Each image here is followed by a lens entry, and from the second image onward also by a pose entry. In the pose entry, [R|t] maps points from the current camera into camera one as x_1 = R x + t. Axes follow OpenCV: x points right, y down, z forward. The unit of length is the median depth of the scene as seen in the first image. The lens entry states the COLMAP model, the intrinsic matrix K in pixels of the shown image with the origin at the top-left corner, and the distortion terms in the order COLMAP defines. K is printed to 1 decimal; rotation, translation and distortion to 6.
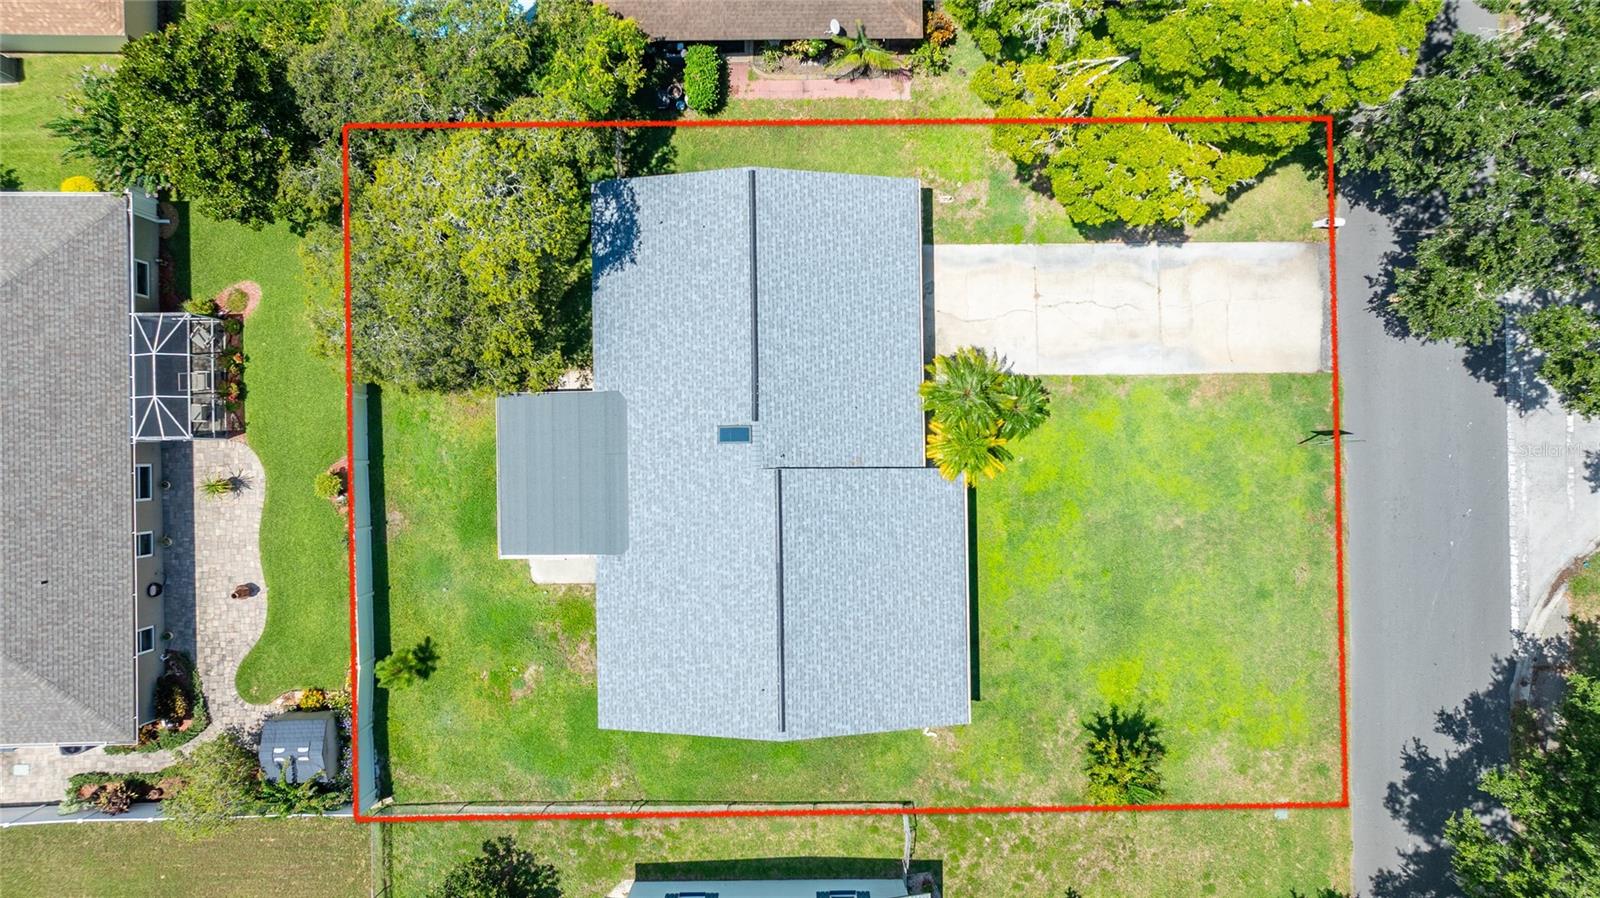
lens RADIAL K [[1127.4, 0, 799.9], [0, 1127.4, 448.4], [0, 0, 1]] dist [0.002976, 0.000157]
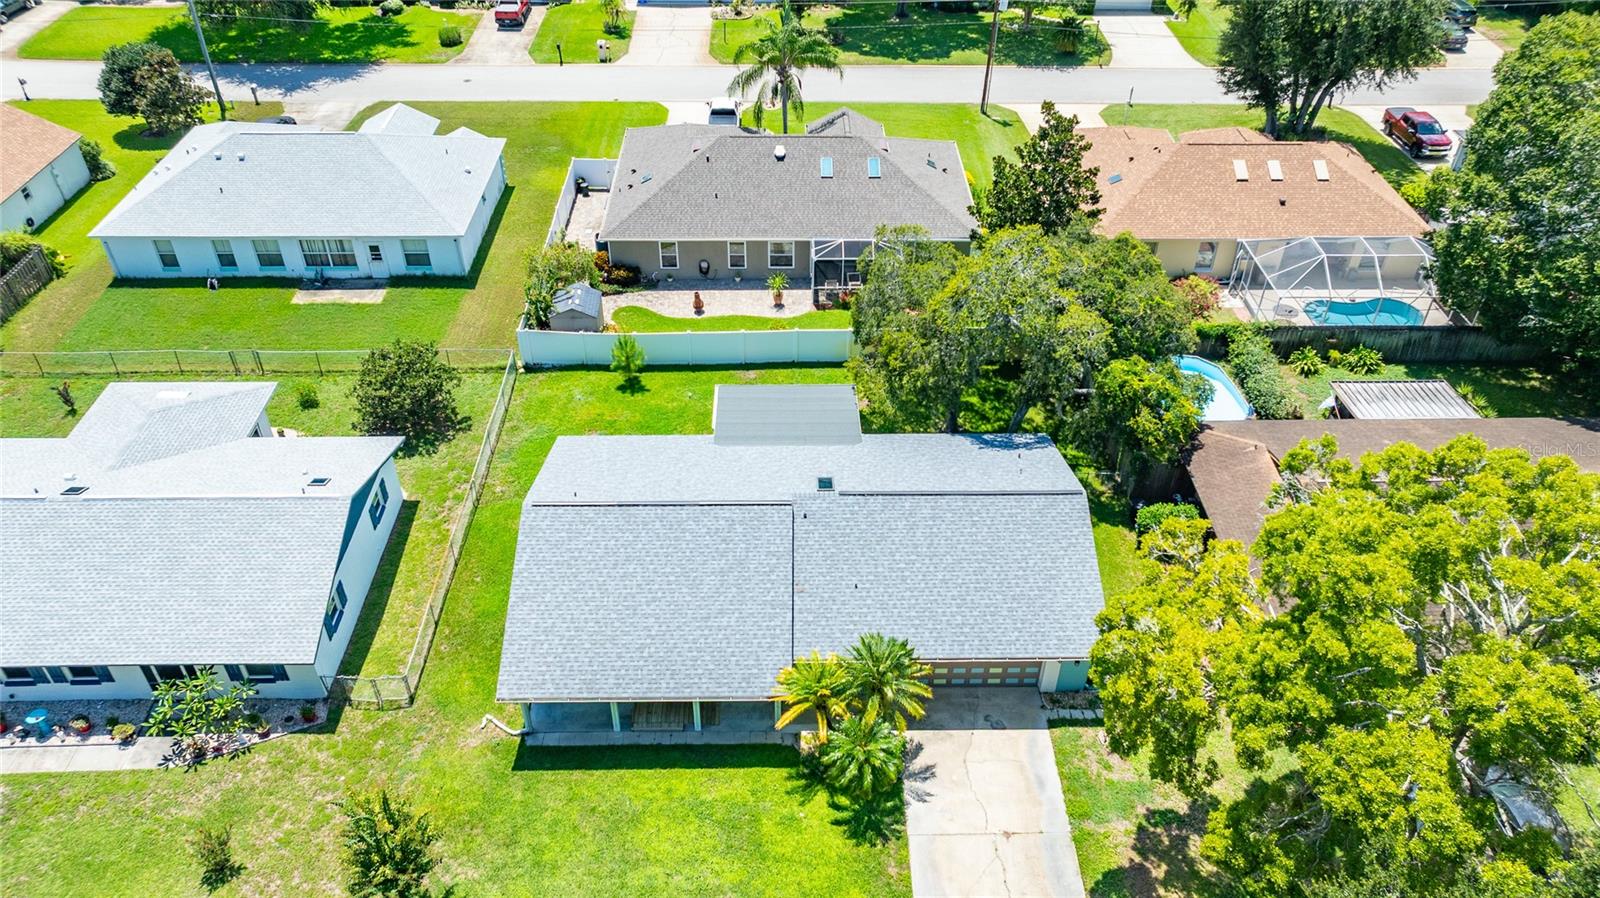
lens RADIAL K [[1127.4, 0, 798.5], [0, 1127.4, 448.9], [0, 0, 1]] dist [0.002976, 0.000157]
pose [[0.003625, 0.635080, -0.772437, 0.652620], [-0.999986, -0.000600, -0.005186, 0.016004], [-0.003757, 0.772446, 0.635070, 0.285054]]
